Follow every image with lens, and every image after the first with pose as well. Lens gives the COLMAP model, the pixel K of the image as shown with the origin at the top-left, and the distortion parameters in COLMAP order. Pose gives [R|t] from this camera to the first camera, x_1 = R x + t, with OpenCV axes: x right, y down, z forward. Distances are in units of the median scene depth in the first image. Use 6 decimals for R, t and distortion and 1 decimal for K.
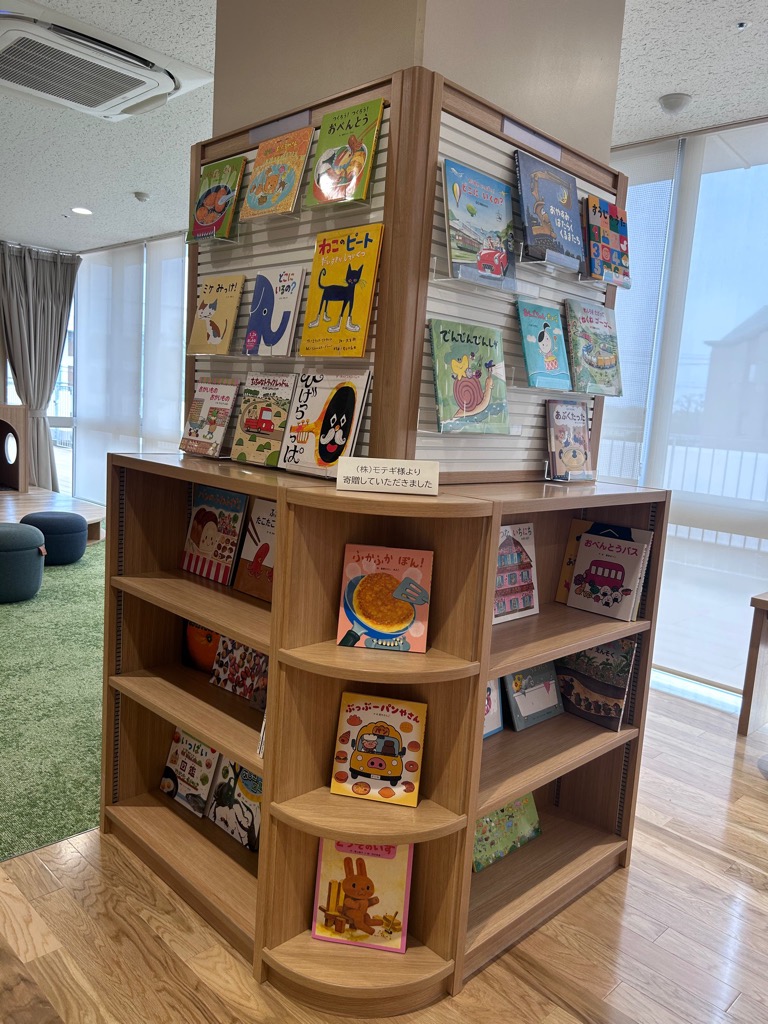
lens RADIAL K [[785.0, 0, 384.1], [0, 785.0, 517.3], [0, 0, 1]] dist [0.008635, -0.007787]
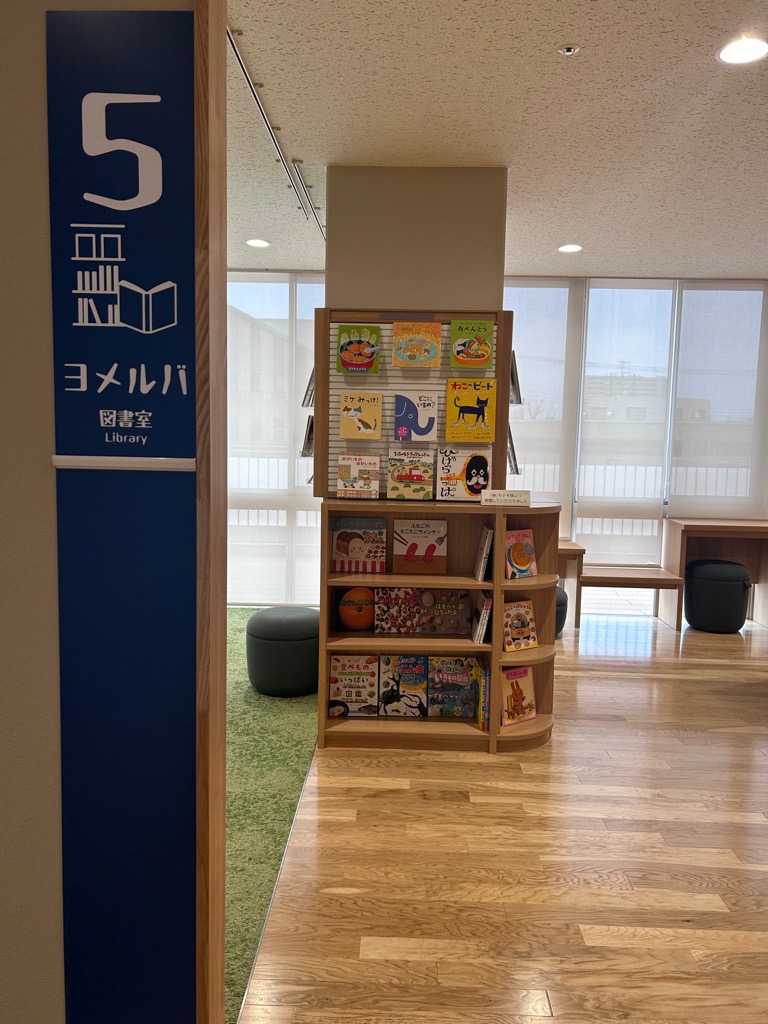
lens RADIAL K [[785.0, 0, 382.0], [0, 785.0, 510.4], [0, 0, 1]] dist [0.008635, -0.007787]
pose [[0.722375, -0.118760, 0.681228, -1.531719], [0.126713, 0.991195, 0.038430, -0.128632], [-0.679793, 0.058560, 0.731062, -0.284757]]
